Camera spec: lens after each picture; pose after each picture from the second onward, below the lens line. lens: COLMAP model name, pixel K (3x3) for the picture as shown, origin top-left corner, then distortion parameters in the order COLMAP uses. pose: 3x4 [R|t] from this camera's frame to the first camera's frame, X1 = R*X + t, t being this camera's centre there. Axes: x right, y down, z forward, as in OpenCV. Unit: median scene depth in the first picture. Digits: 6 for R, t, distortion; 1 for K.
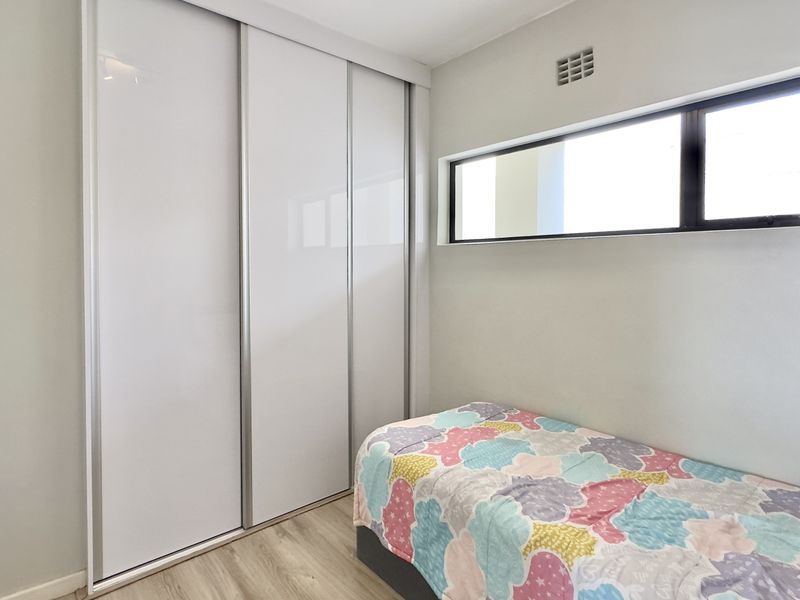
lens RADIAL K [[440.4, 0, 400.0], [0, 440.4, 281.2], [0, 0, 1]] dist [-0.000872, -0.000375]
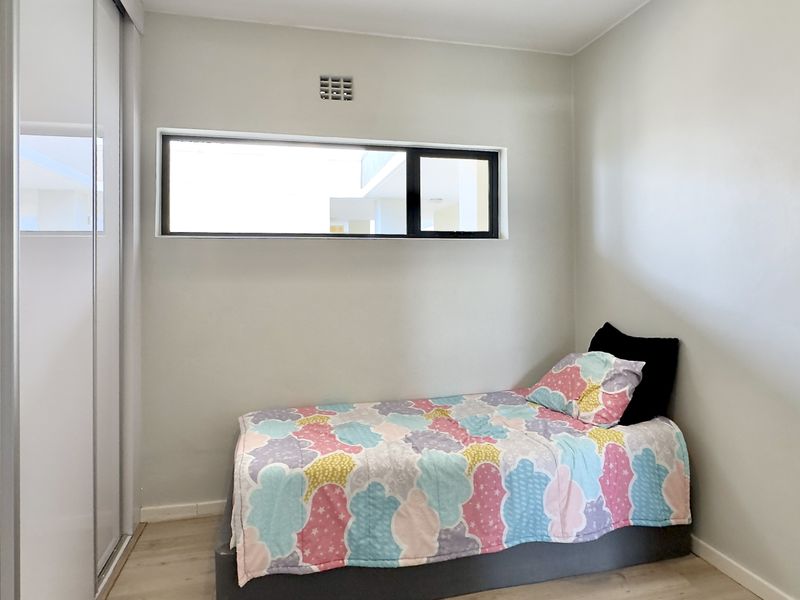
lens RADIAL K [[505.6, 0, 399.4], [0, 505.6, 271.3], [0, 0, 1]] dist [0.001043, 0.000225]
pose [[0.455778, -0.001052, 0.890093, -0.865607], [0.037706, 0.999124, -0.018127, 0.021094], [-0.889294, 0.041824, 0.455419, 0.347936]]
